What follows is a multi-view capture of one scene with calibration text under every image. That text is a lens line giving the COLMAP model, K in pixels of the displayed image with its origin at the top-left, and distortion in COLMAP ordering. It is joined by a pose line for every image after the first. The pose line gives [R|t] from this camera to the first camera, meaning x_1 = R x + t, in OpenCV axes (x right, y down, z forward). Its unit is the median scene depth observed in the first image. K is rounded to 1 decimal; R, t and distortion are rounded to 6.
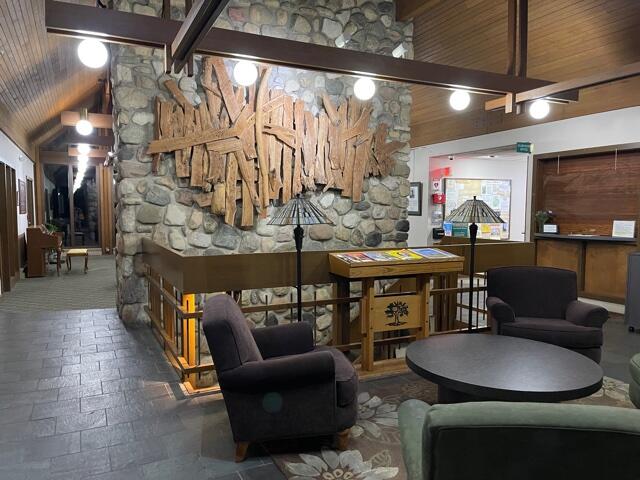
lens RADIAL K [[487.5, 0, 320.0], [0, 487.5, 240.0], [0, 0, 1]] dist [0.075022, -0.096020]
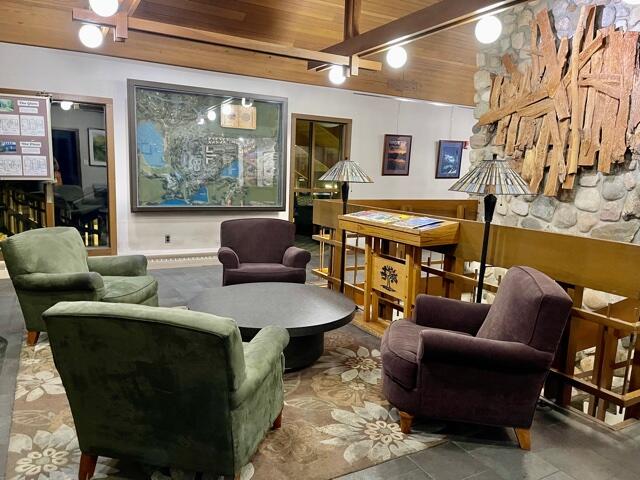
lens RADIAL K [[487.5, 0, 320.0], [0, 487.5, 240.0], [0, 0, 1]] dist [0.075022, -0.096020]
pose [[0.050931, 0.140585, -0.988758, 0.752182], [-0.100382, 0.985750, 0.134986, -0.029562], [0.993644, 0.092379, 0.064318, 0.537981]]
